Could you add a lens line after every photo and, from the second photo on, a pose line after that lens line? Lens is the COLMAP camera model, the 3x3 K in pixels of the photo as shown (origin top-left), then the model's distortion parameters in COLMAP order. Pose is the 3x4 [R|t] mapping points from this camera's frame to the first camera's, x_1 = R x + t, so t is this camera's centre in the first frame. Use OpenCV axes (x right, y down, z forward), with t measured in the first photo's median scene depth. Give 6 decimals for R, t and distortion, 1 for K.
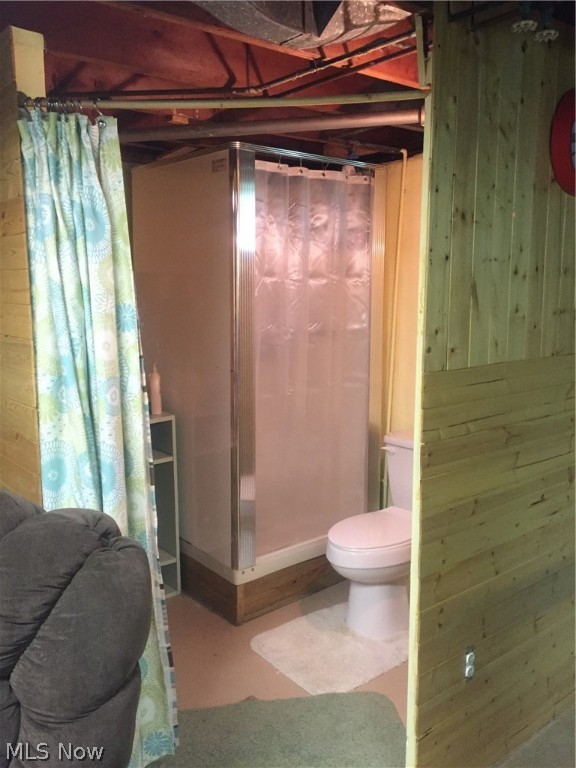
lens RADIAL K [[645.1, 0, 287.5], [0, 645.1, 384.5], [0, 0, 1]] dist [0.038550, -0.044987]
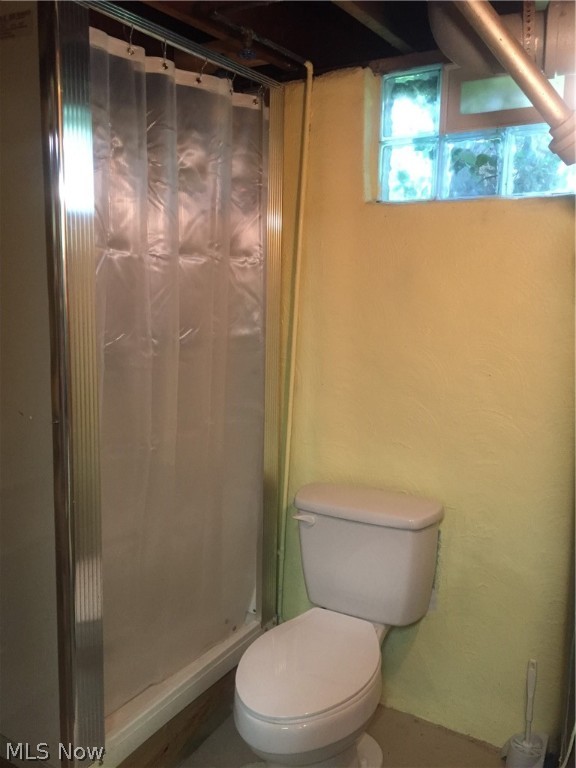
lens RADIAL K [[645.1, 0, 290.2], [0, 645.1, 384.0], [0, 0, 1]] dist [0.038550, -0.044987]
pose [[0.941938, -0.040657, 0.333316, -0.074688], [0.034444, 0.999105, 0.024533, -0.054961], [-0.334016, -0.011628, 0.942496, 0.396112]]
